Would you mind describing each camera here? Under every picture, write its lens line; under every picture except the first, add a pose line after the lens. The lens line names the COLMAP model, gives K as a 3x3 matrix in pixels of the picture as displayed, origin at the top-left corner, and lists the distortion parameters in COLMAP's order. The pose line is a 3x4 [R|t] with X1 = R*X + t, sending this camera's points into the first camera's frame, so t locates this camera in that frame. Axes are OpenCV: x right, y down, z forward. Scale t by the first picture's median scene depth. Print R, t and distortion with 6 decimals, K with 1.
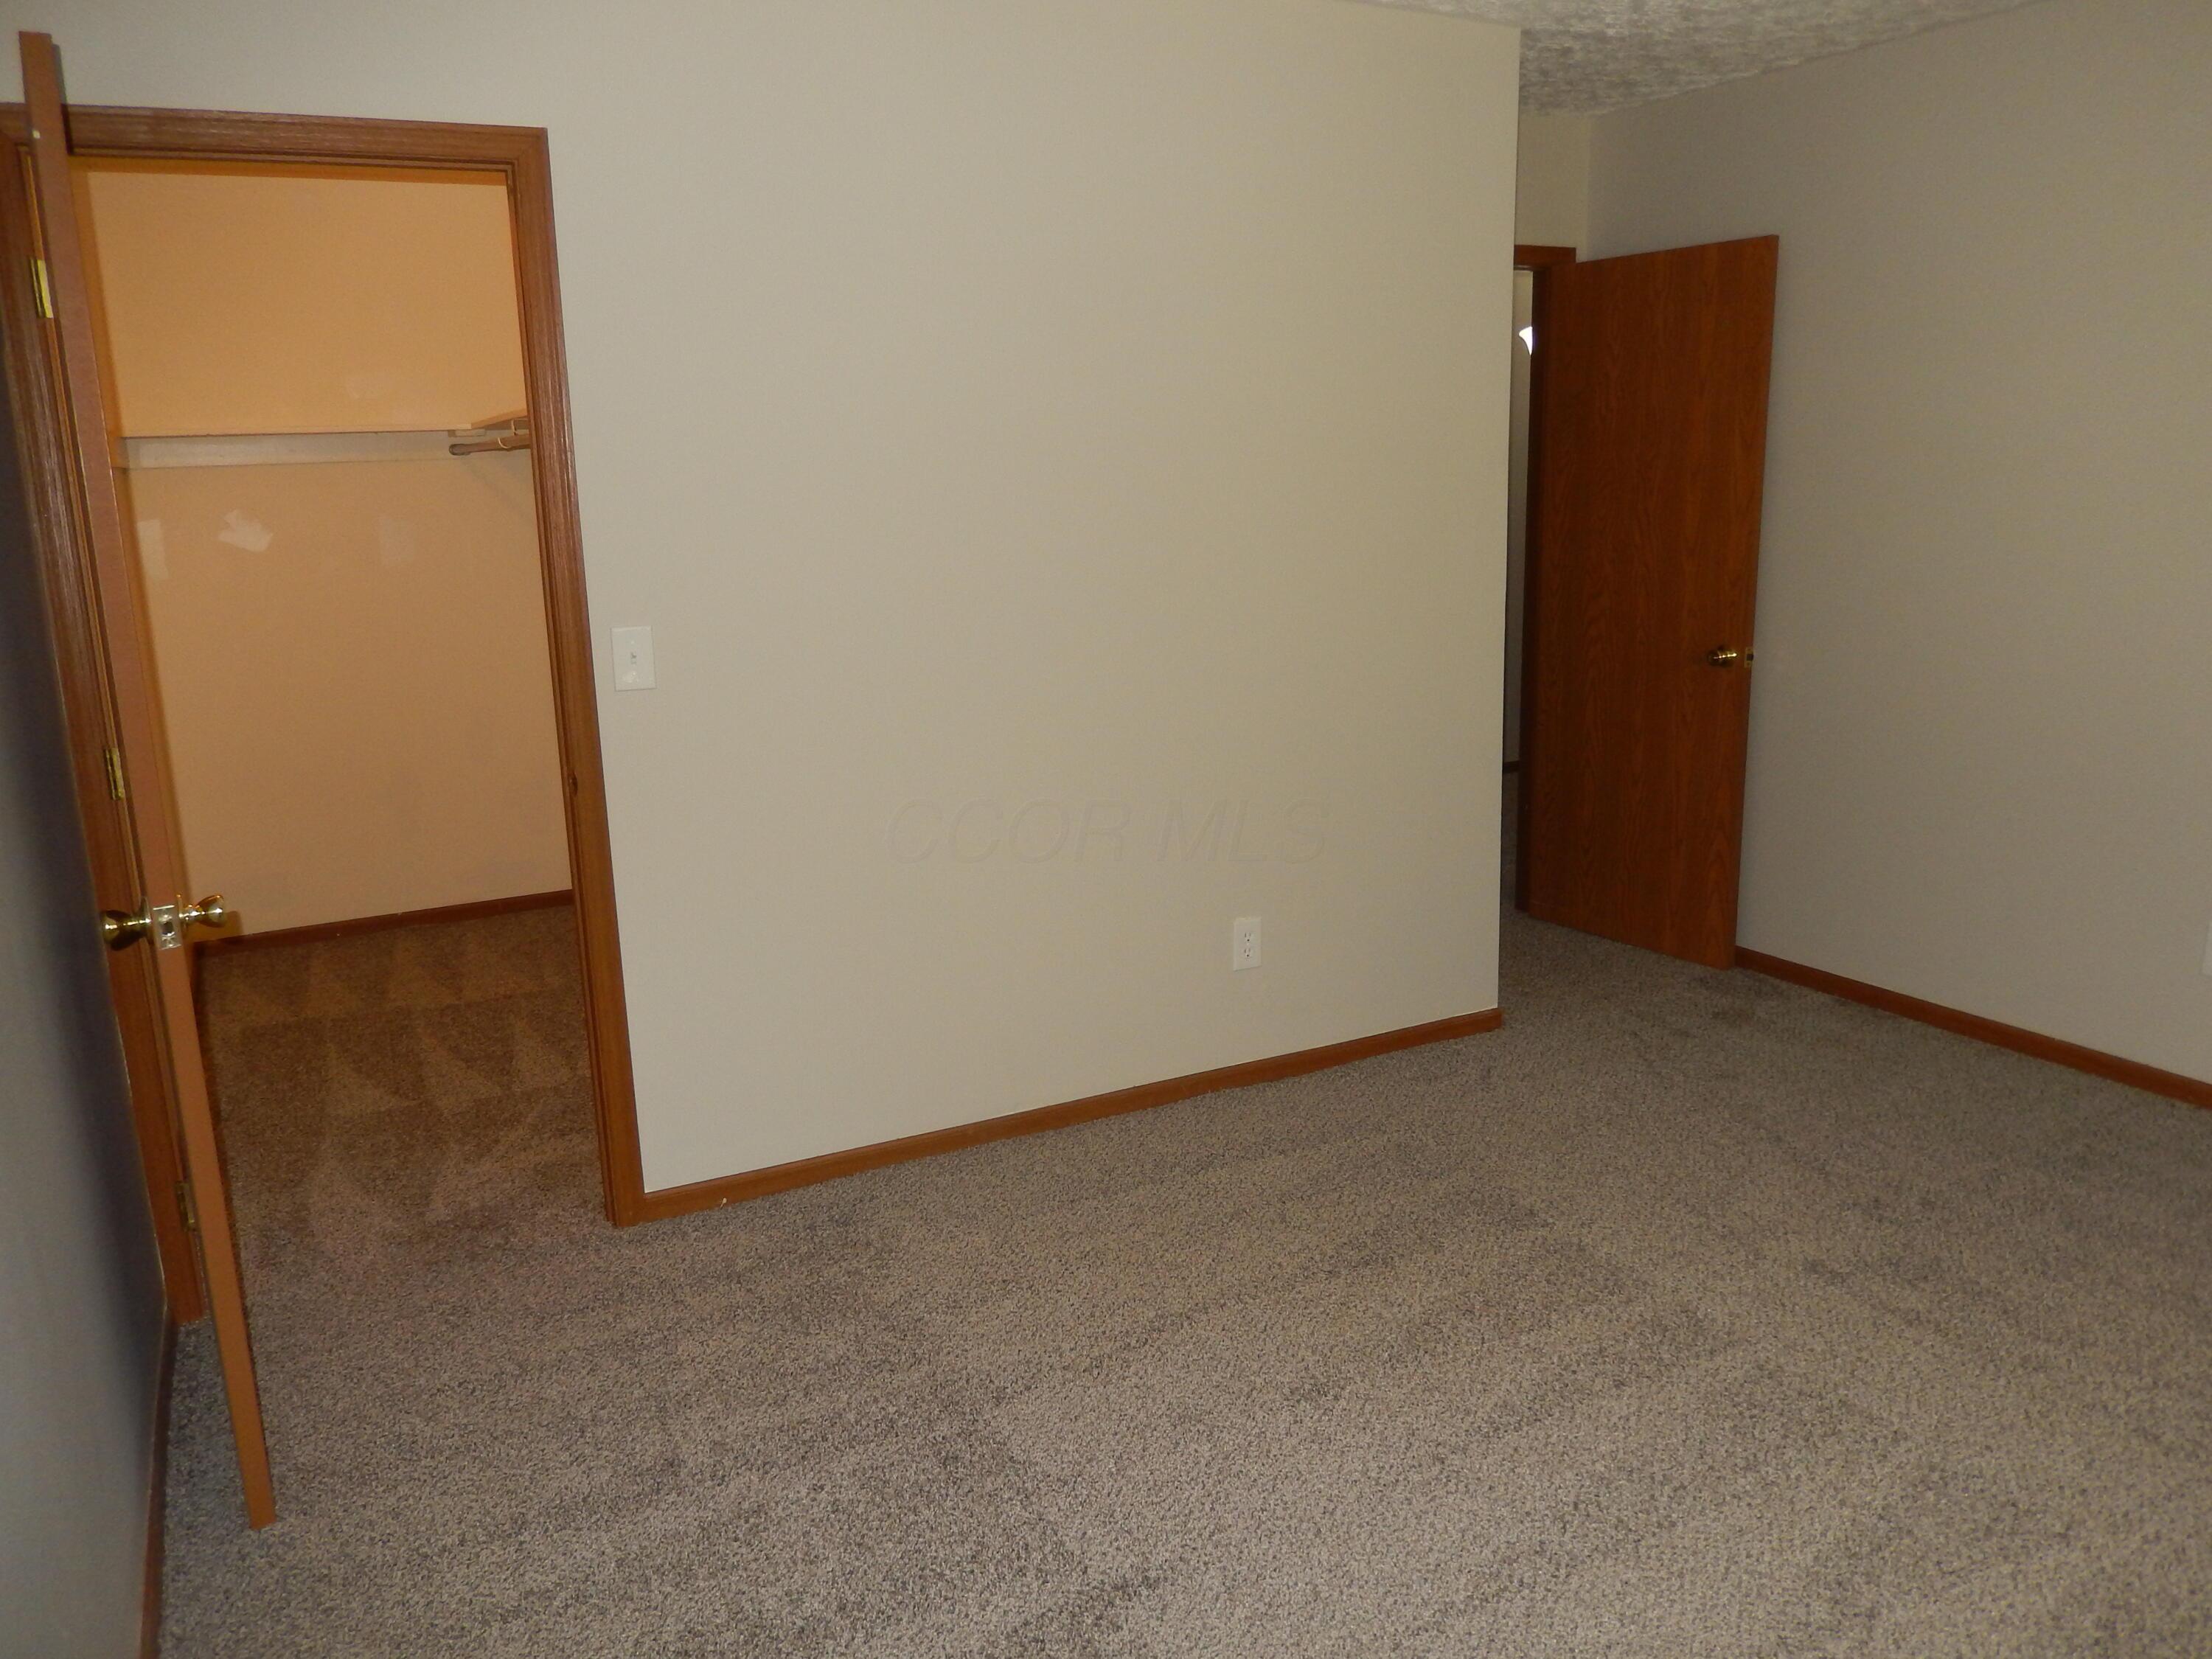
lens RADIAL K [[1639.3, 0, 1086.9], [0, 1639.3, 820.3], [0, 0, 1]] dist [-0.014368, 0.001562]
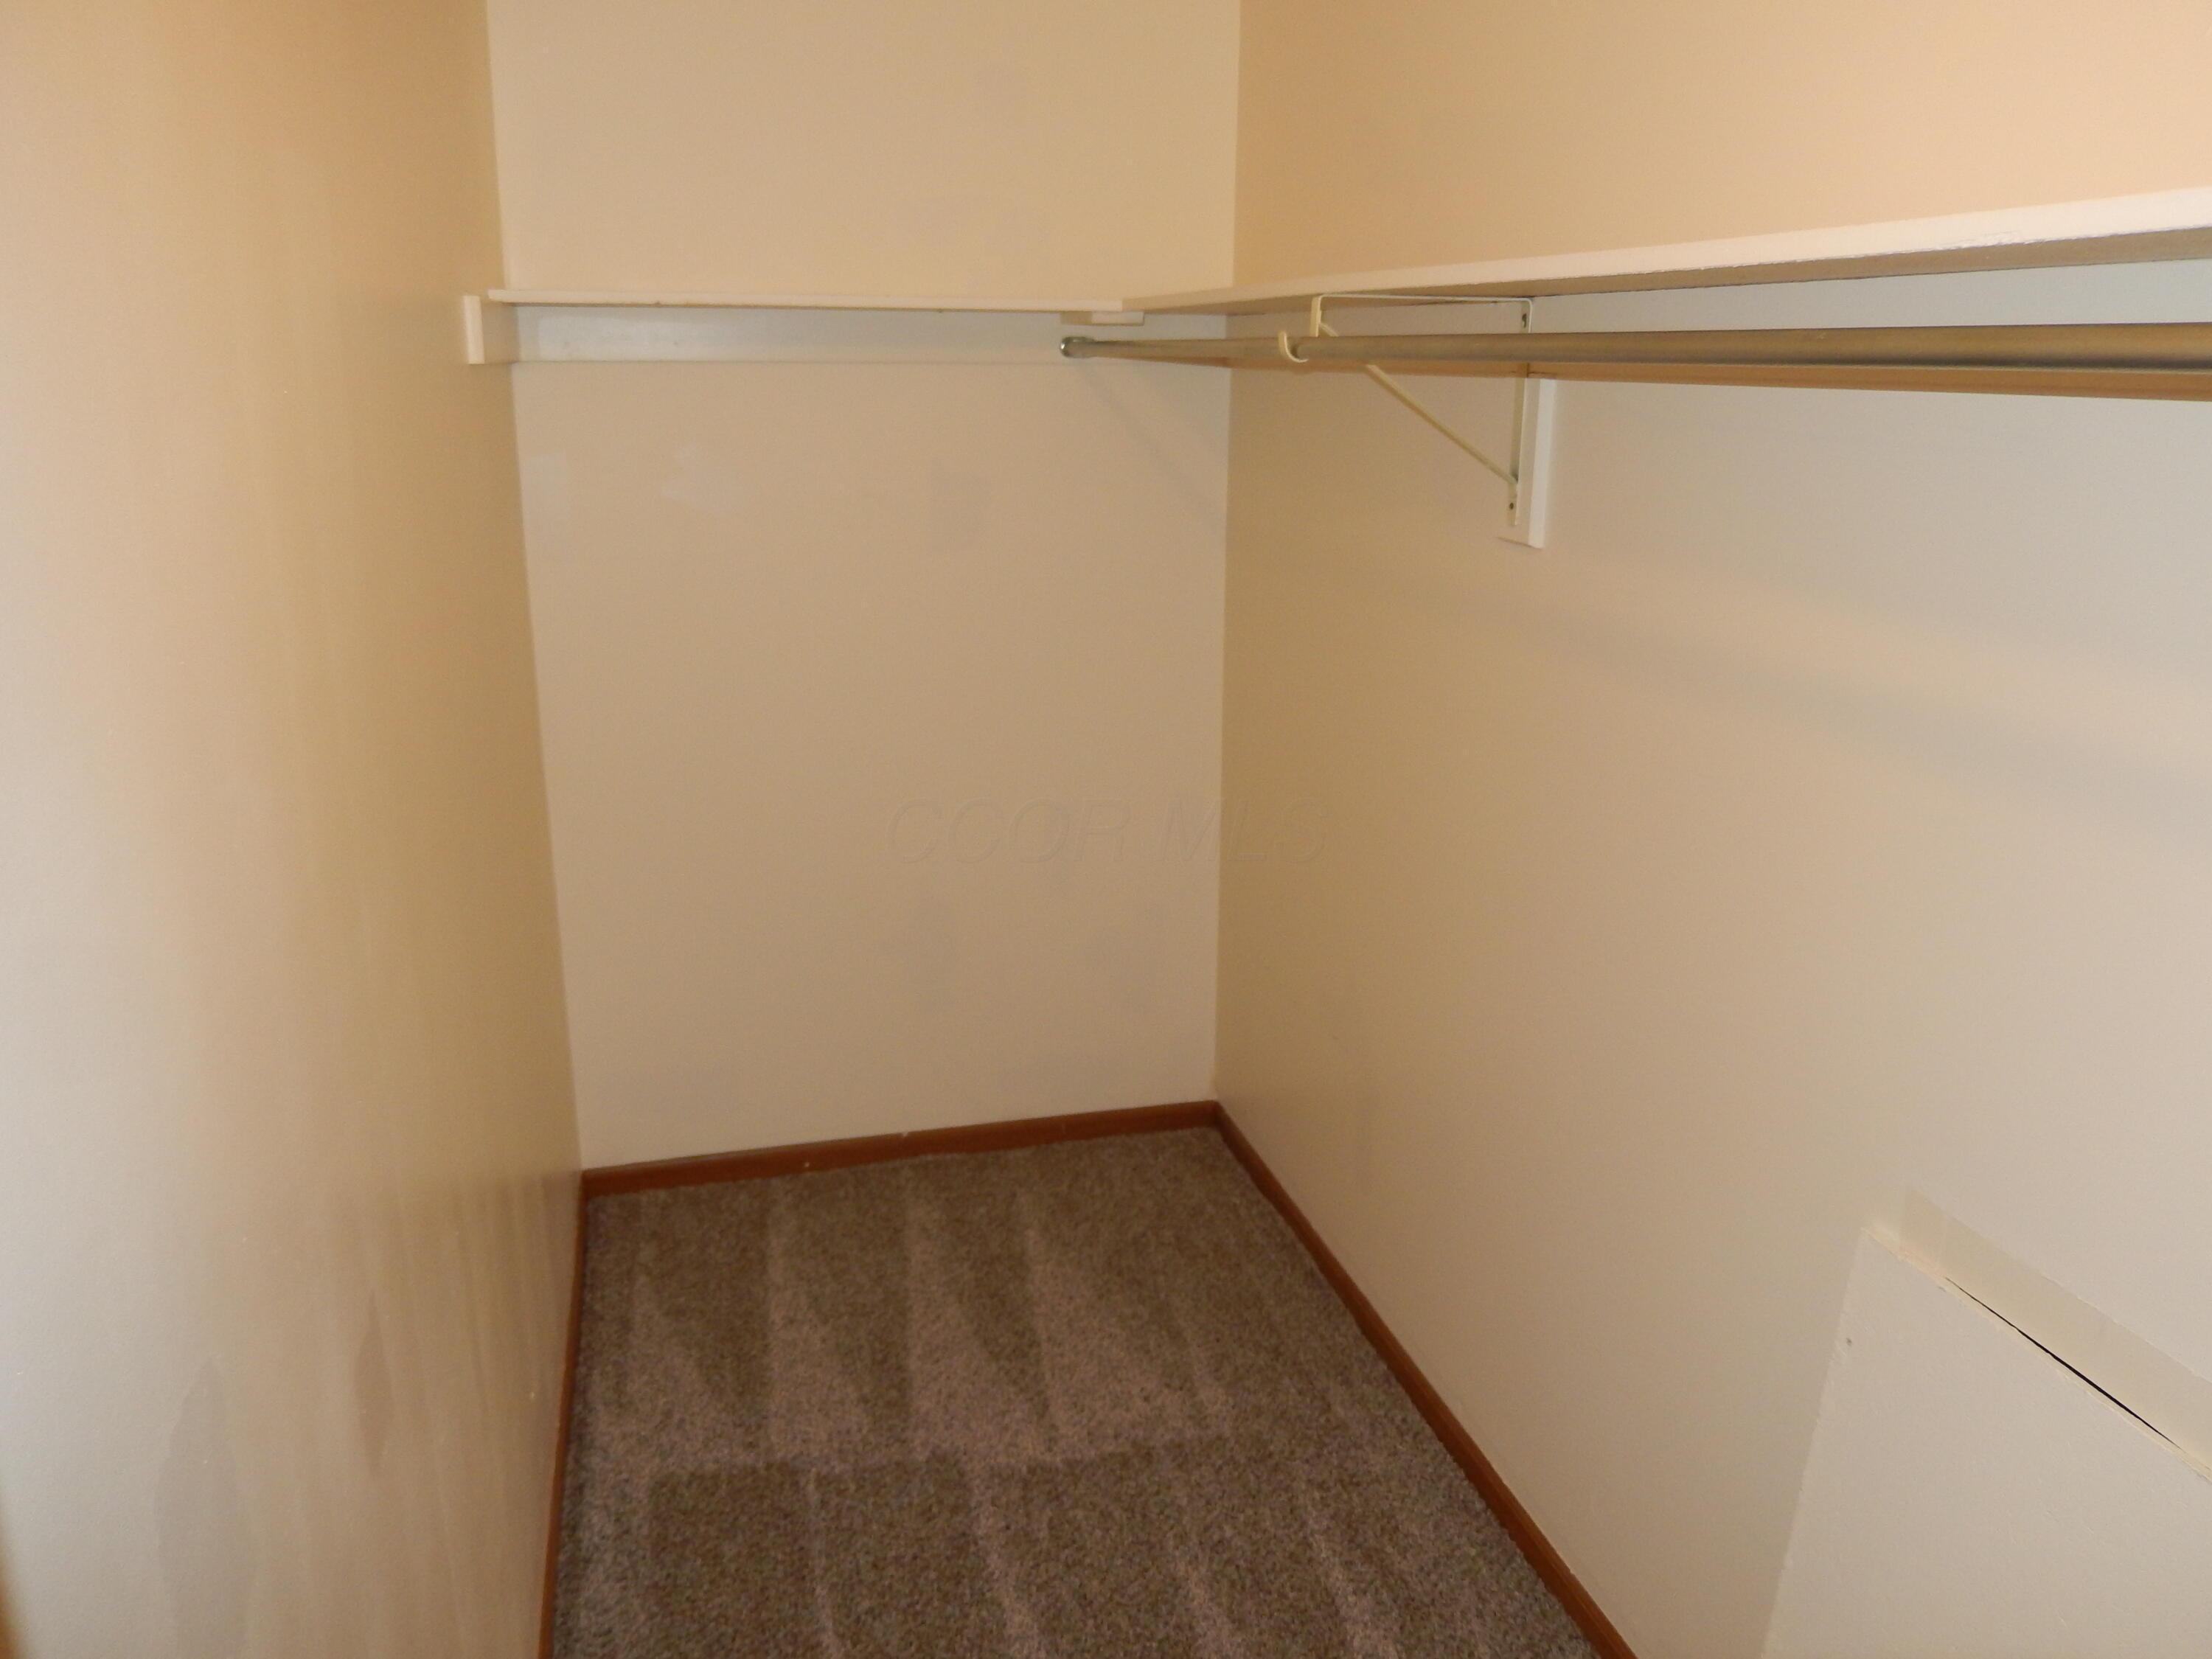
lens RADIAL K [[1639.3, 0, 1124.3], [0, 1639.3, 829.4], [0, 0, 1]] dist [-0.014368, 0.001562]
pose [[0.978202, 0.095556, -0.184363, -0.271957], [-0.082656, 0.993642, 0.076450, -0.117817], [0.190496, -0.059545, 0.979880, 0.490404]]
